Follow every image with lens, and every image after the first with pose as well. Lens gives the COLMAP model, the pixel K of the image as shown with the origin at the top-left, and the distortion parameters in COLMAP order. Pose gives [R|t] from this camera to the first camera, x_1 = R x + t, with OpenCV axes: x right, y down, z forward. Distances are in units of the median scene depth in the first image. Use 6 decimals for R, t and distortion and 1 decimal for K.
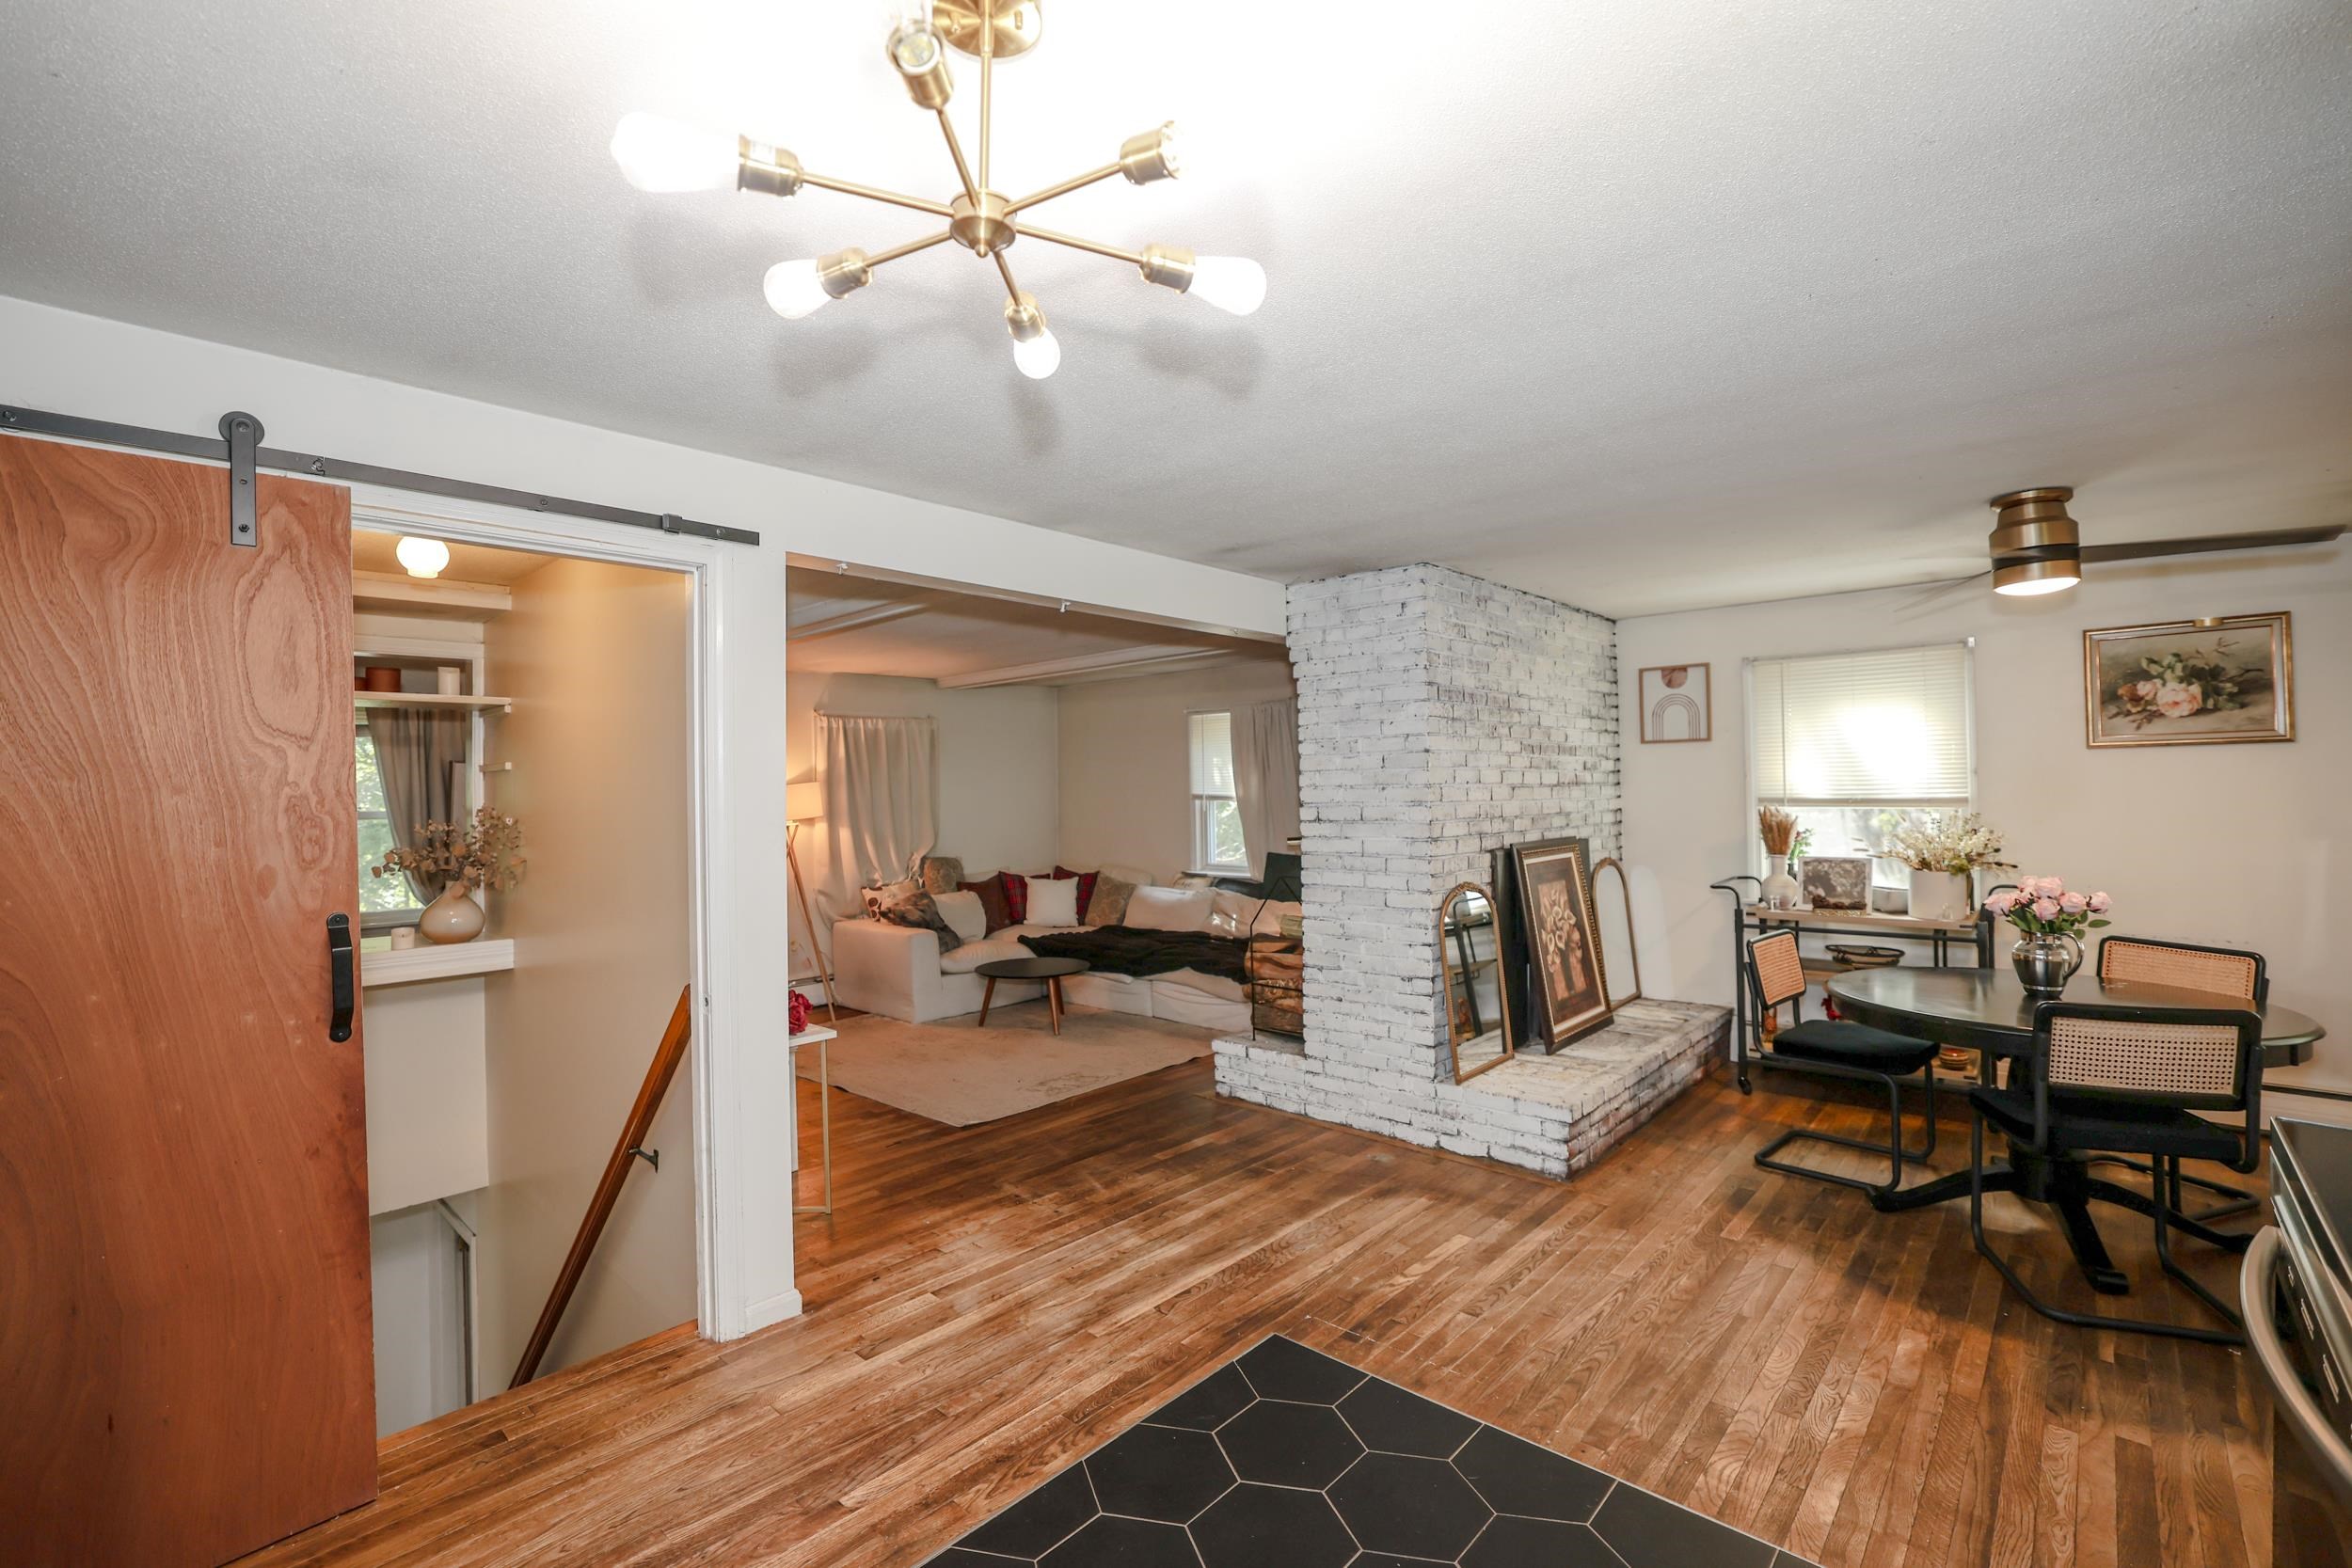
lens RADIAL K [[1043.5, 0, 1169.7], [0, 1043.5, 775.4], [0, 0, 1]] dist [-0.041011, 0.012069]
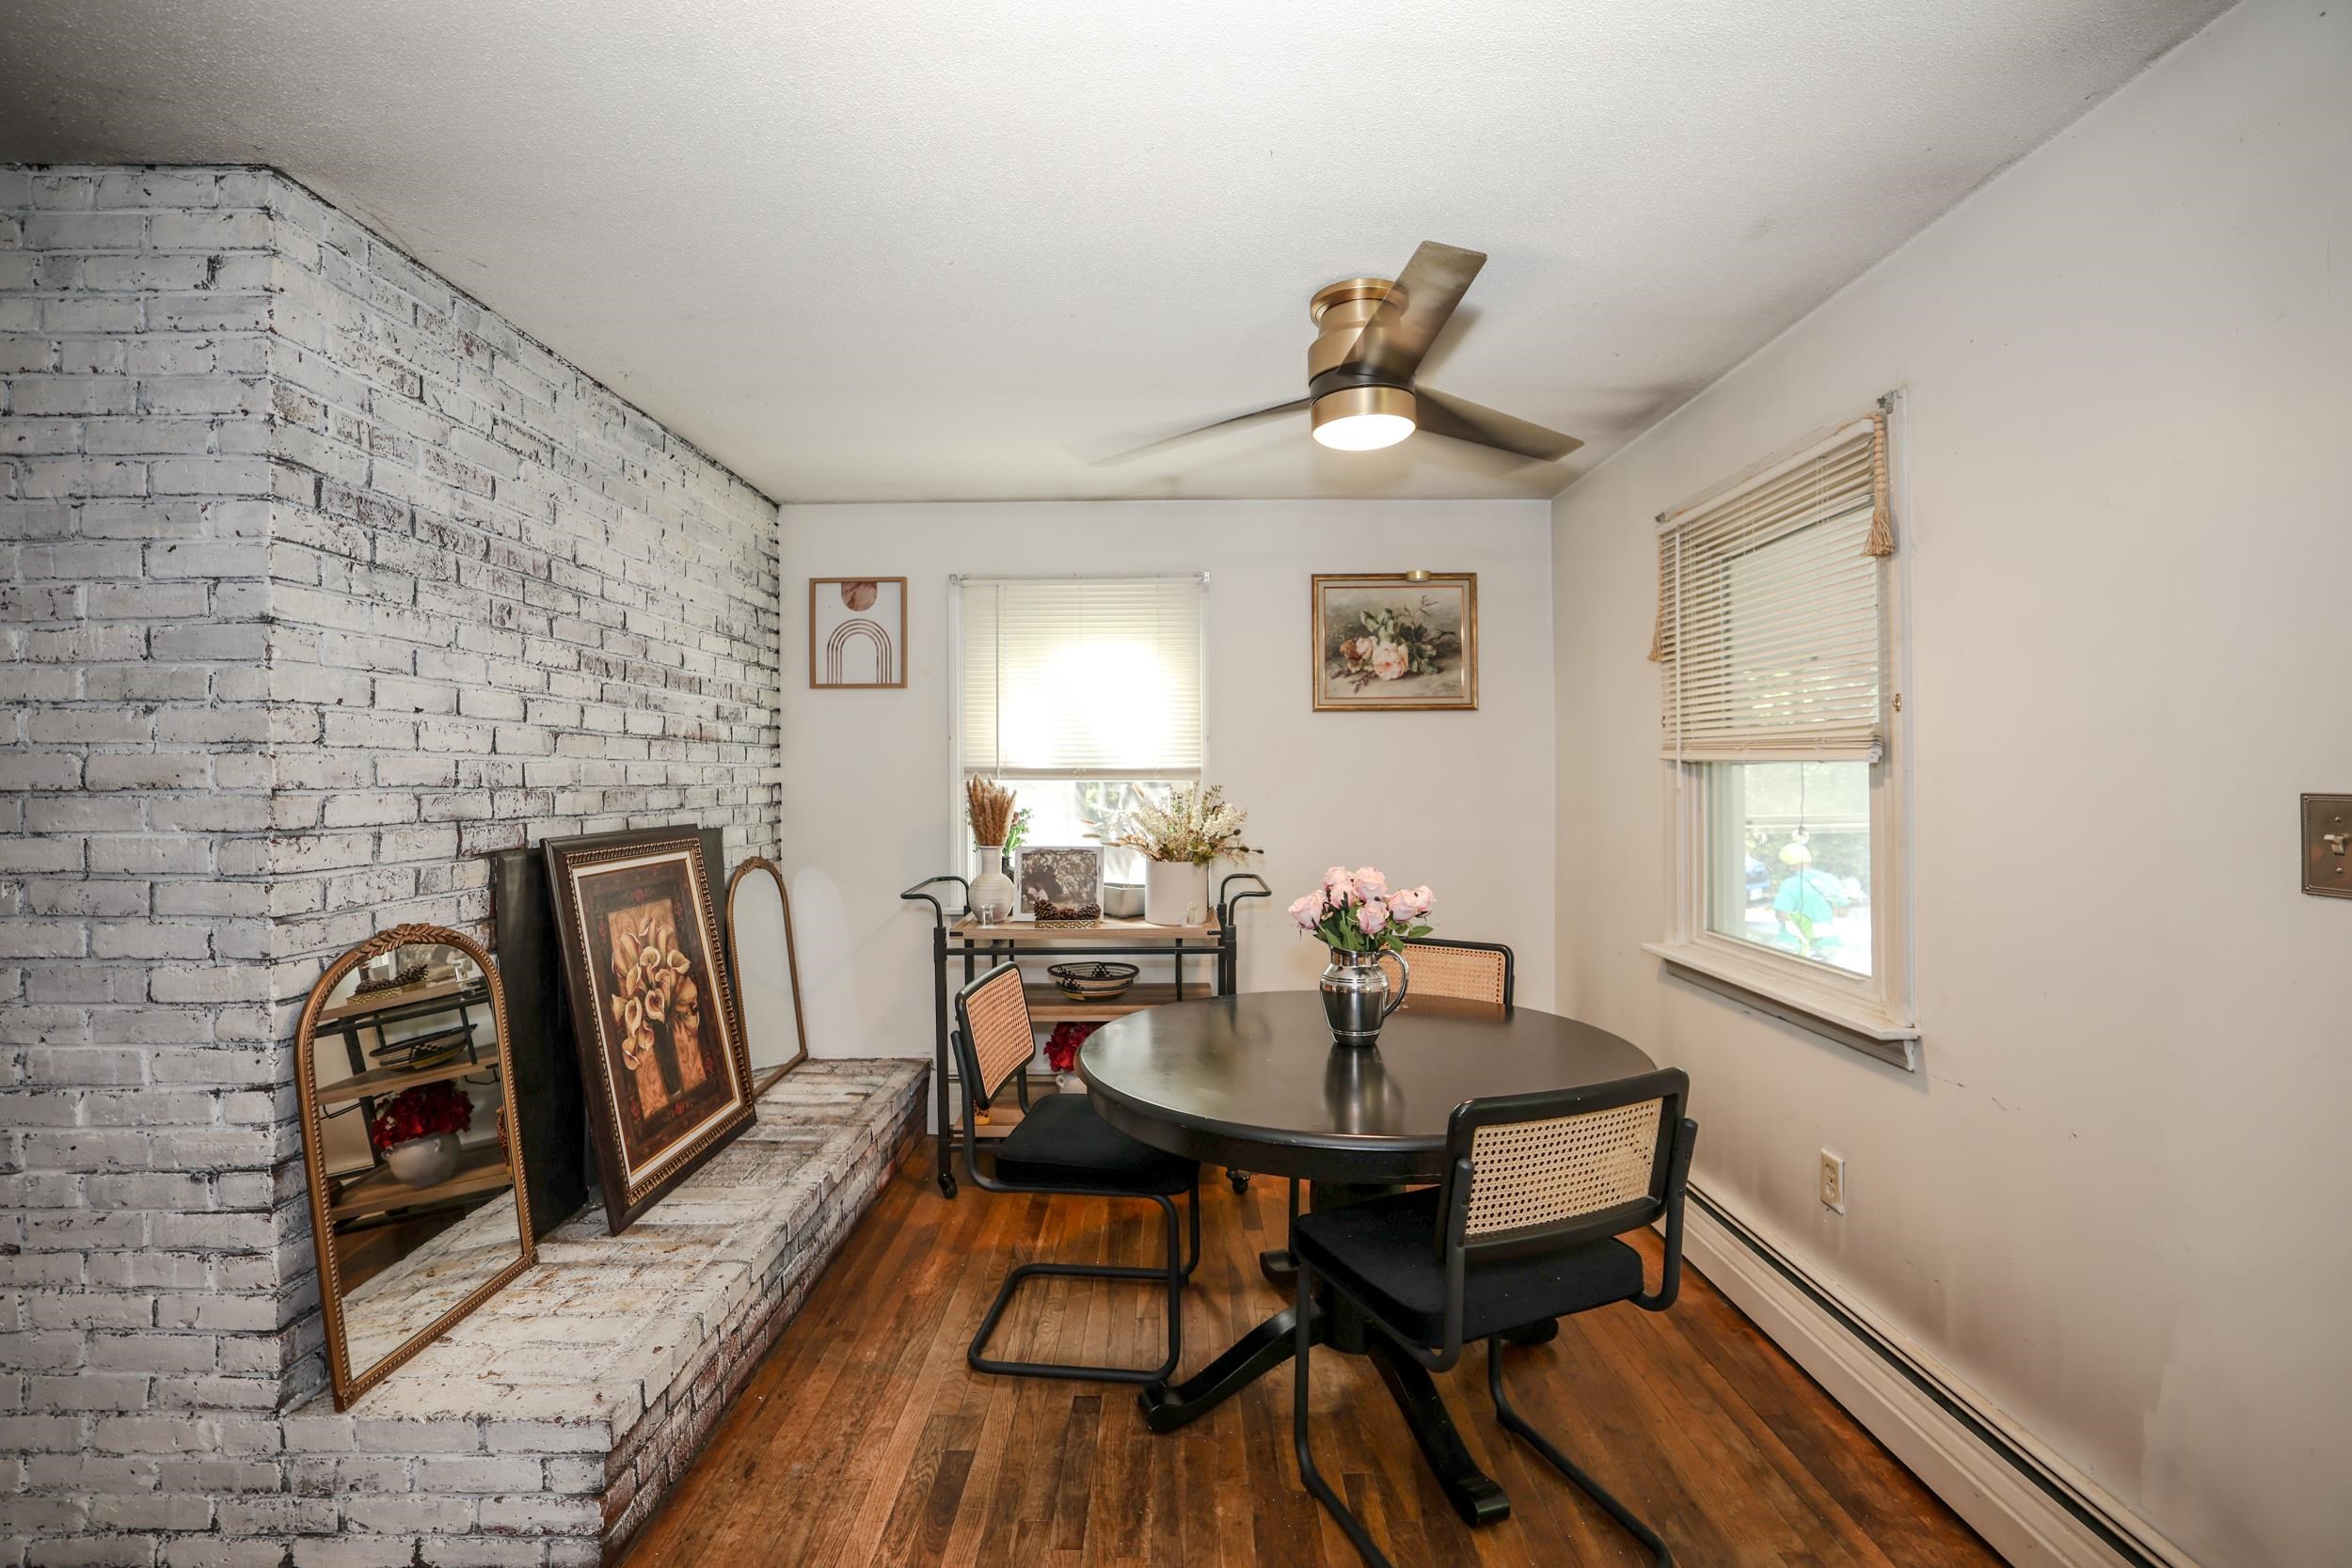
lens RADIAL K [[1015.6, 0, 1175.9], [0, 1015.6, 780.0], [0, 0, 1]] dist [-0.023154, 0.006938]
pose [[0.738172, 0.011238, 0.674519, 0.233566], [-0.015650, 0.999877, 0.000468, 0.032803], [-0.674431, -0.010902, 0.738258, 0.437705]]
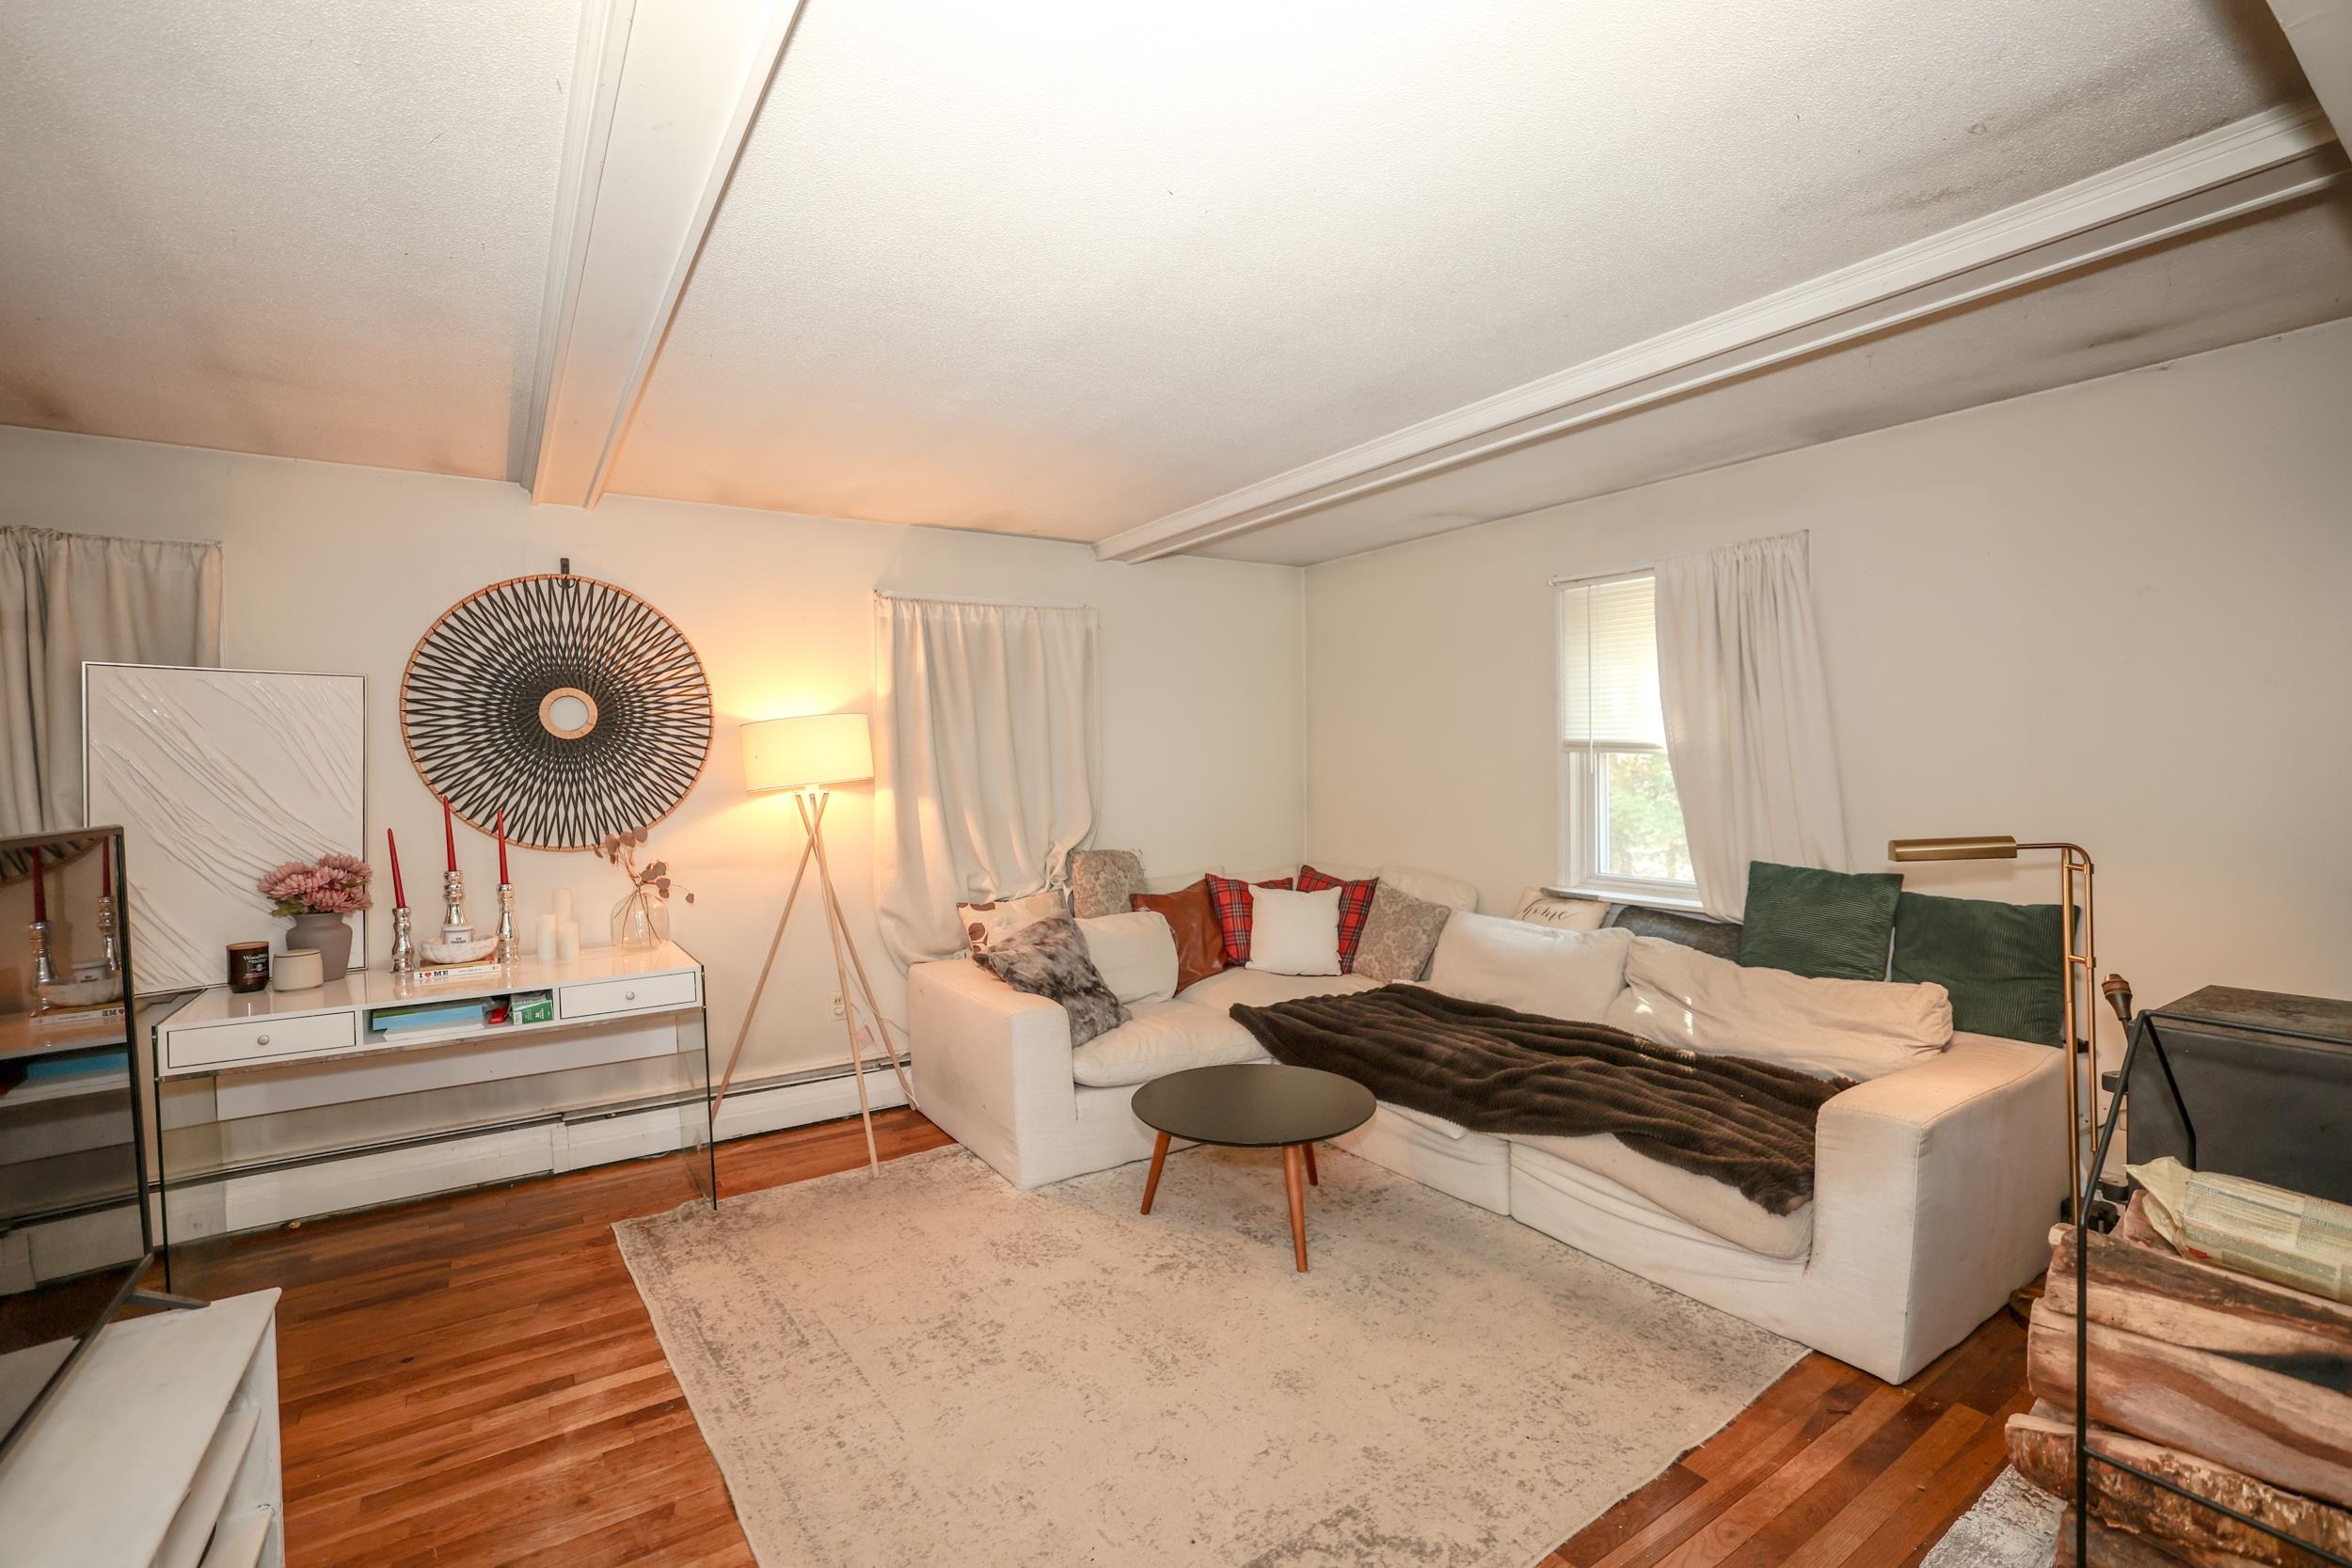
lens RADIAL K [[1043.5, 0, 1169.9], [0, 1043.5, 785.1], [0, 0, 1]] dist [-0.041011, 0.012069]
pose [[0.972674, 0.008784, -0.232008, -0.088455], [0.000948, 0.999125, 0.041801, 0.032302], [0.232172, -0.040879, 0.971815, 0.798225]]
